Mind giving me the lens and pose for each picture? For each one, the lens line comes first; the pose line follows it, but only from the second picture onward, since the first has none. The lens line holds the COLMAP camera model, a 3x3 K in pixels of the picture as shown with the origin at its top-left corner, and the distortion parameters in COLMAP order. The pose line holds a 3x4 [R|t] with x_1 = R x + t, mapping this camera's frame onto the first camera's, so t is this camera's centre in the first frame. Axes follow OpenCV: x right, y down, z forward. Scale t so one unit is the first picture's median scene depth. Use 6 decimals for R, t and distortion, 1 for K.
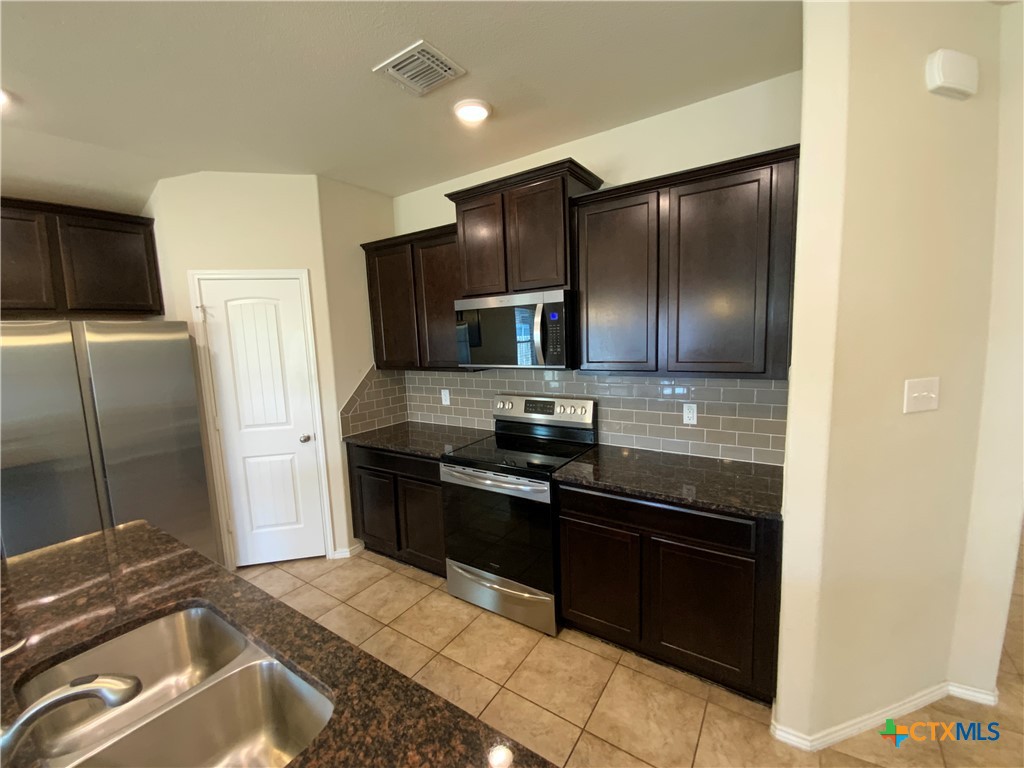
lens RADIAL K [[415.2, 0, 513.5], [0, 415.2, 383.8], [0, 0, 1]] dist [0.019396, -0.016993]
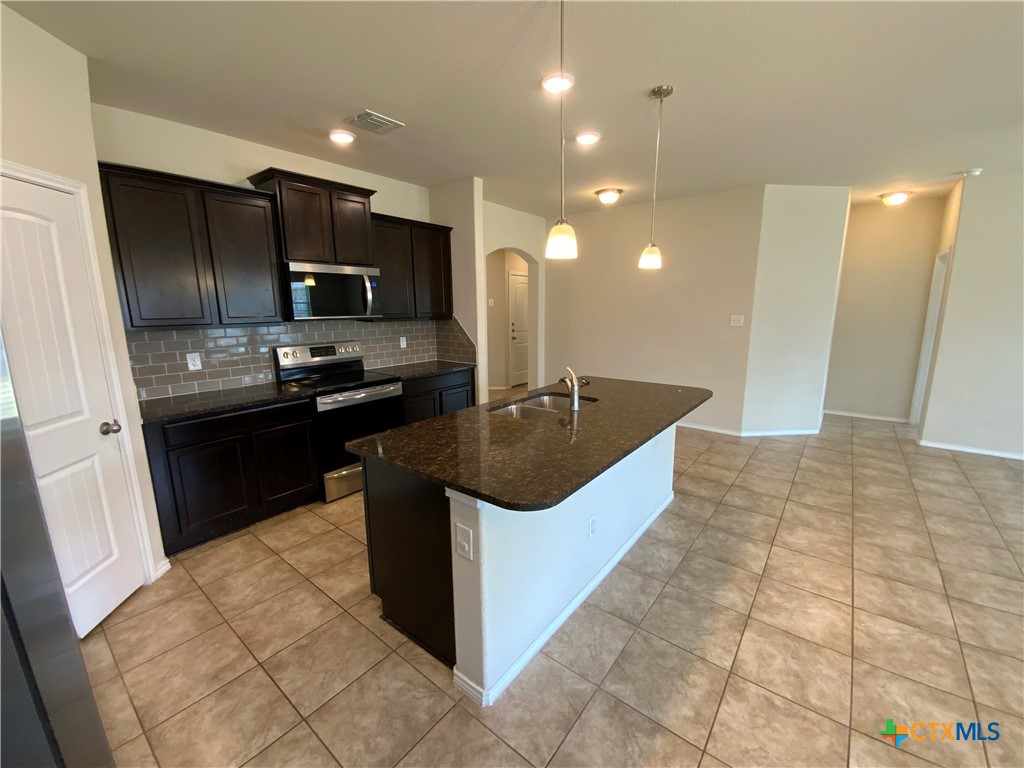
lens RADIAL K [[415.2, 0, 513.5], [0, 415.2, 383.8], [0, 0, 1]] dist [0.019396, -0.016993]
pose [[0.090832, -0.150551, 0.984421, -1.181400], [0.121920, 0.982752, 0.139046, 0.045926], [-0.988375, 0.107390, 0.107621, 0.258951]]
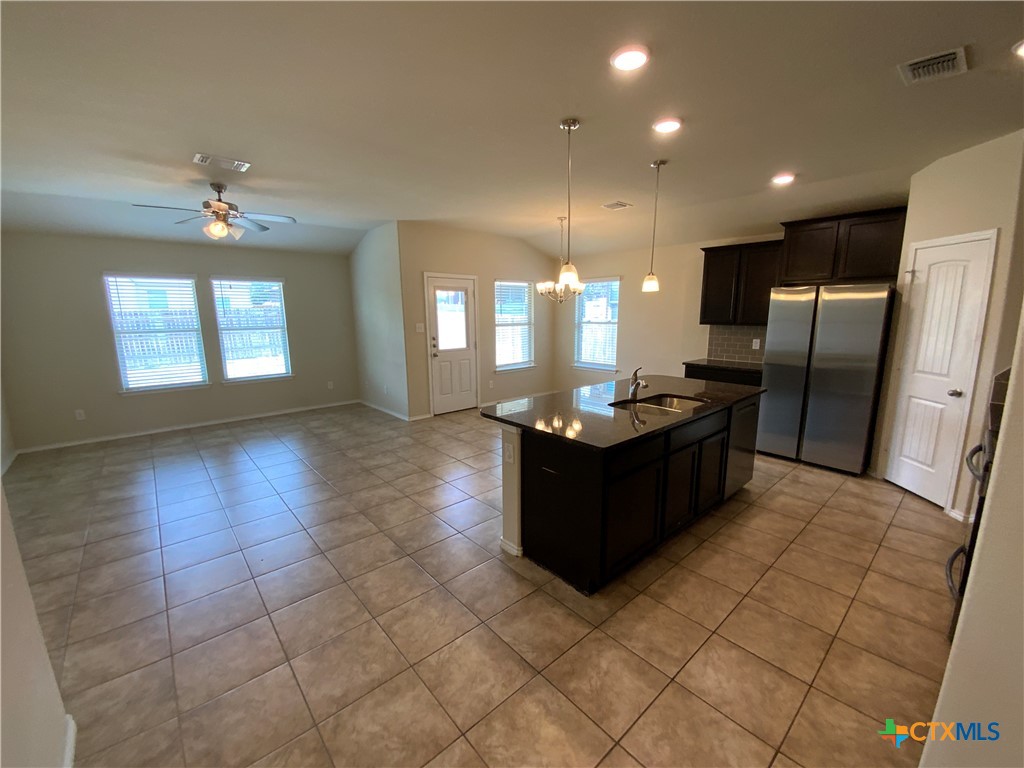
lens RADIAL K [[406.6, 0, 512.7], [0, 406.6, 387.1], [0, 0, 1]] dist [0.019770, -0.015306]
pose [[-0.269046, 0.214537, -0.938929, 0.815659], [-0.097453, 0.963808, 0.248146, -0.032712], [0.958184, 0.158264, -0.238401, 0.177557]]
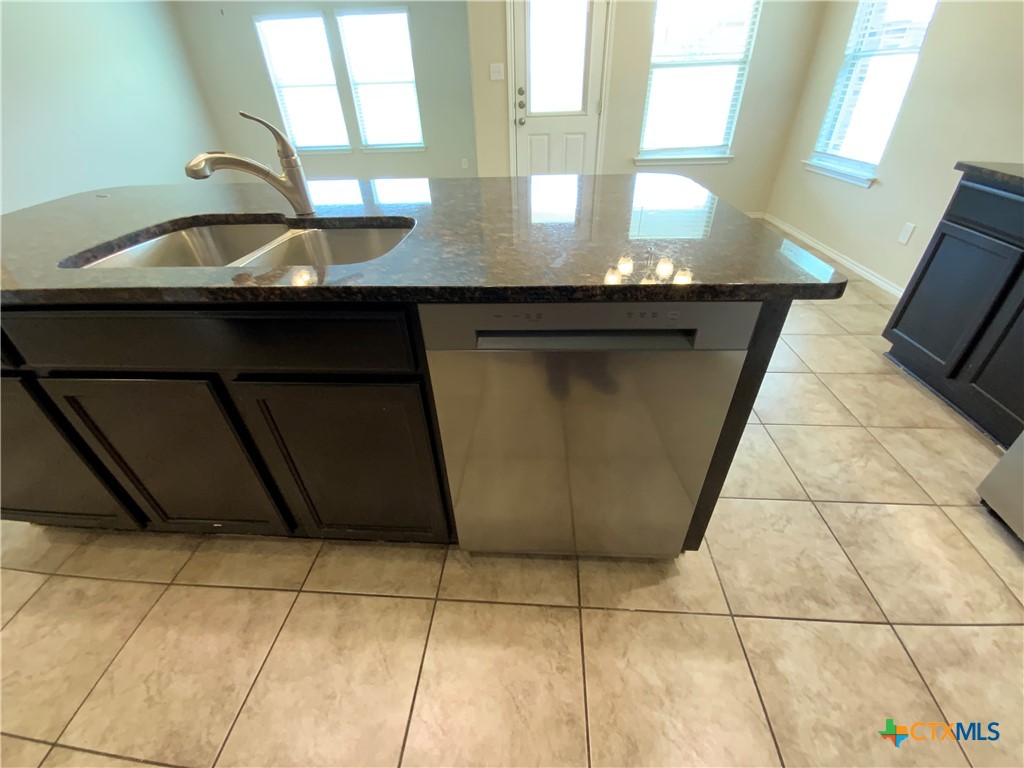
lens RADIAL K [[415.2, 0, 513.5], [0, 415.2, 383.8], [0, 0, 1]] dist [0.019396, -0.016993]
pose [[-0.870193, 0.331085, -0.364893, -0.273488], [0.004087, 0.745407, 0.666598, 0.087313], [0.492694, 0.578578, -0.650001, 0.713086]]
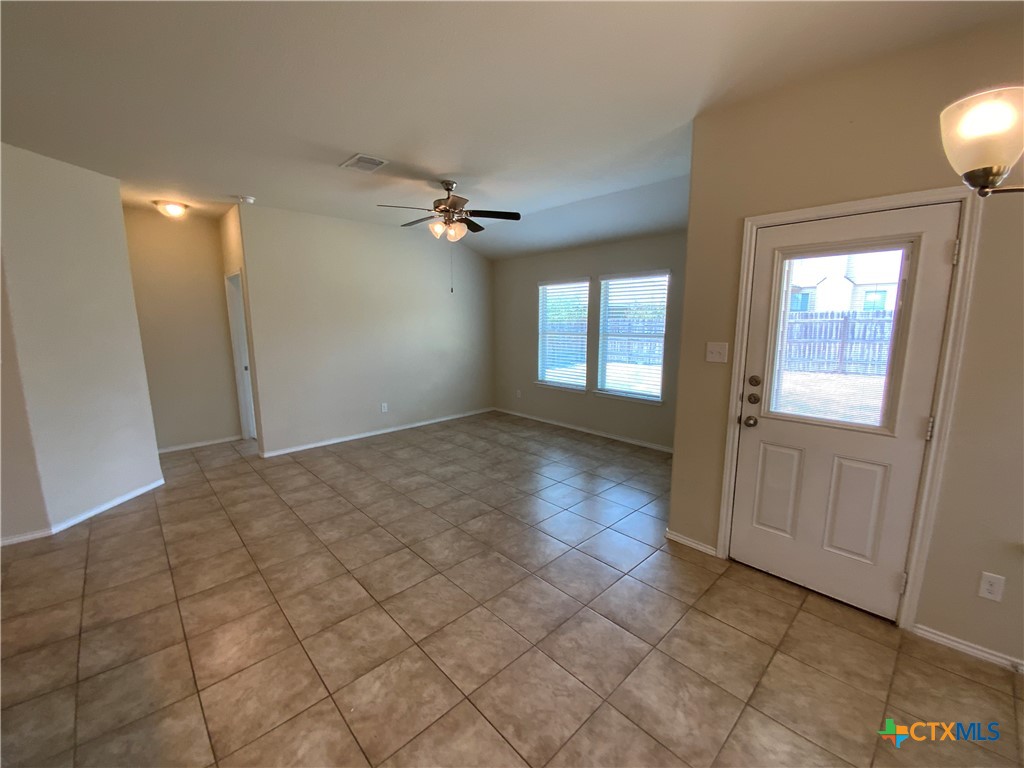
lens RADIAL K [[415.2, 0, 513.5], [0, 415.2, 383.8], [0, 0, 1]] dist [0.019396, -0.016993]
pose [[-0.972224, 0.002748, 0.234038, -0.853794], [0.066039, 0.962524, 0.263035, 0.032006], [-0.224544, 0.271184, -0.935970, 0.170010]]
